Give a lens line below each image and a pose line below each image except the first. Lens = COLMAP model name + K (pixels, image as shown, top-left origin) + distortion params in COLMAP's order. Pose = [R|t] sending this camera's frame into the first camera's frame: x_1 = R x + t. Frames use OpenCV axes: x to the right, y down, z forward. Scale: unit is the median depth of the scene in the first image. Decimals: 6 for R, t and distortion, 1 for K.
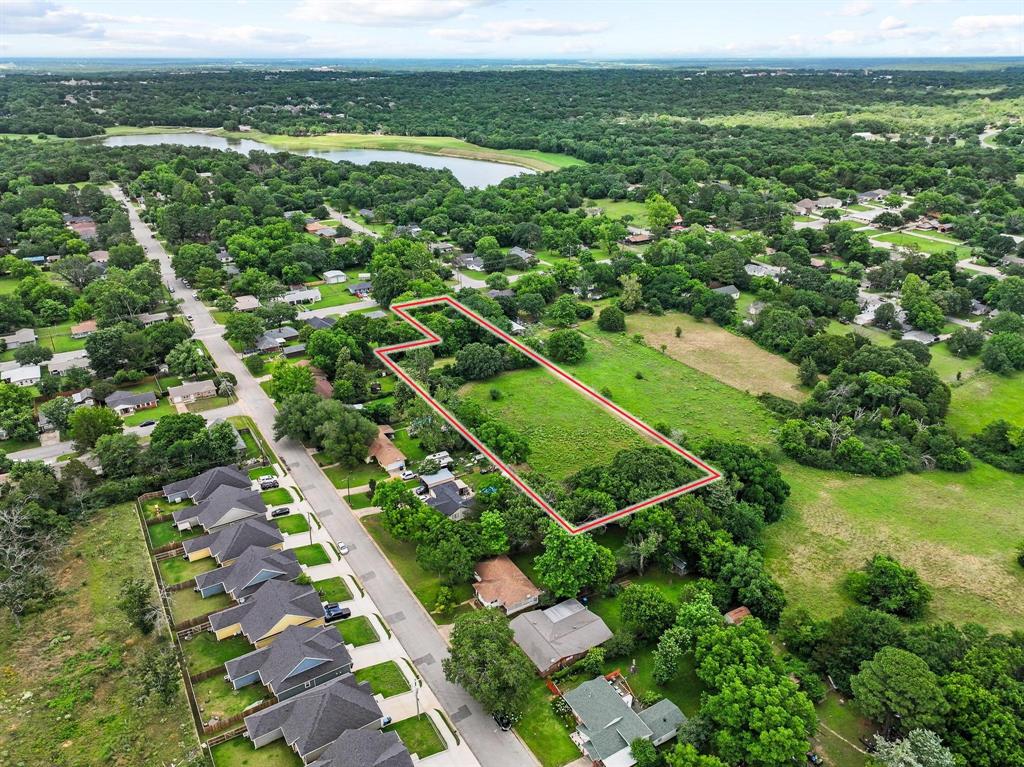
lens RADIAL K [[709.8, 0, 512.0], [0, 709.8, 383.5], [0, 0, 1]] dist [0.002133, 0.009161]
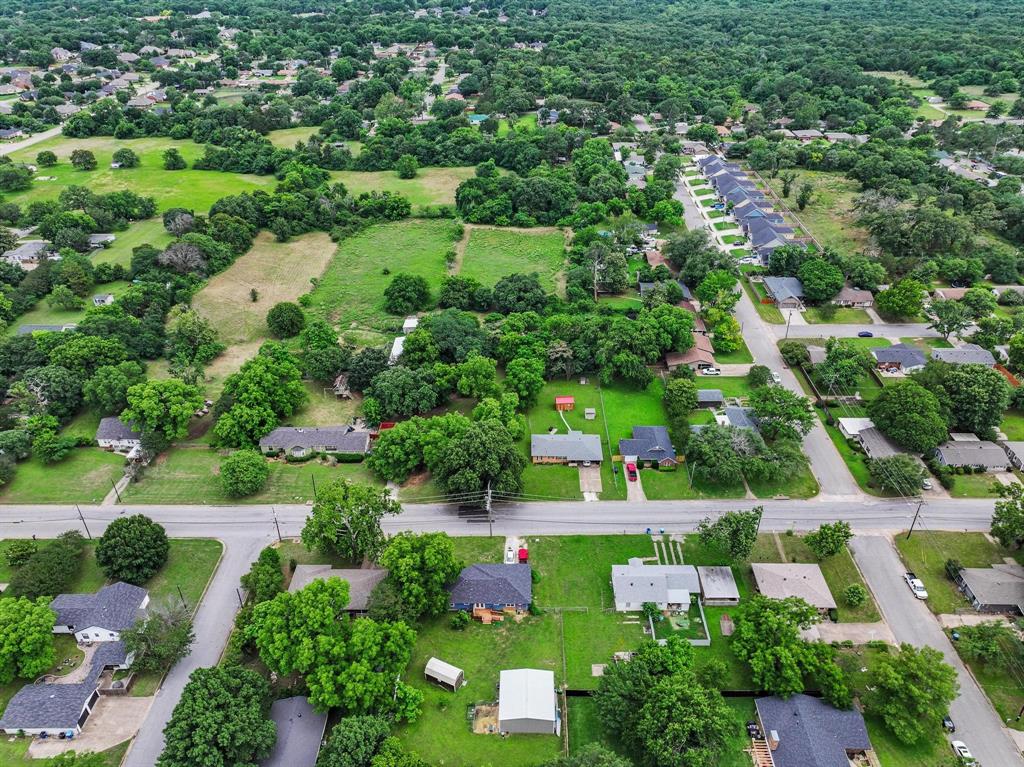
lens RADIAL K [[709.8, 0, 512.0], [0, 709.8, 383.5], [0, 0, 1]] dist [0.002133, 0.009161]
pose [[-0.830489, -0.308958, 0.463501, -0.521071], [0.232371, 0.564073, 0.792354, -0.720694], [-0.506253, 0.765746, -0.396663, 1.497259]]
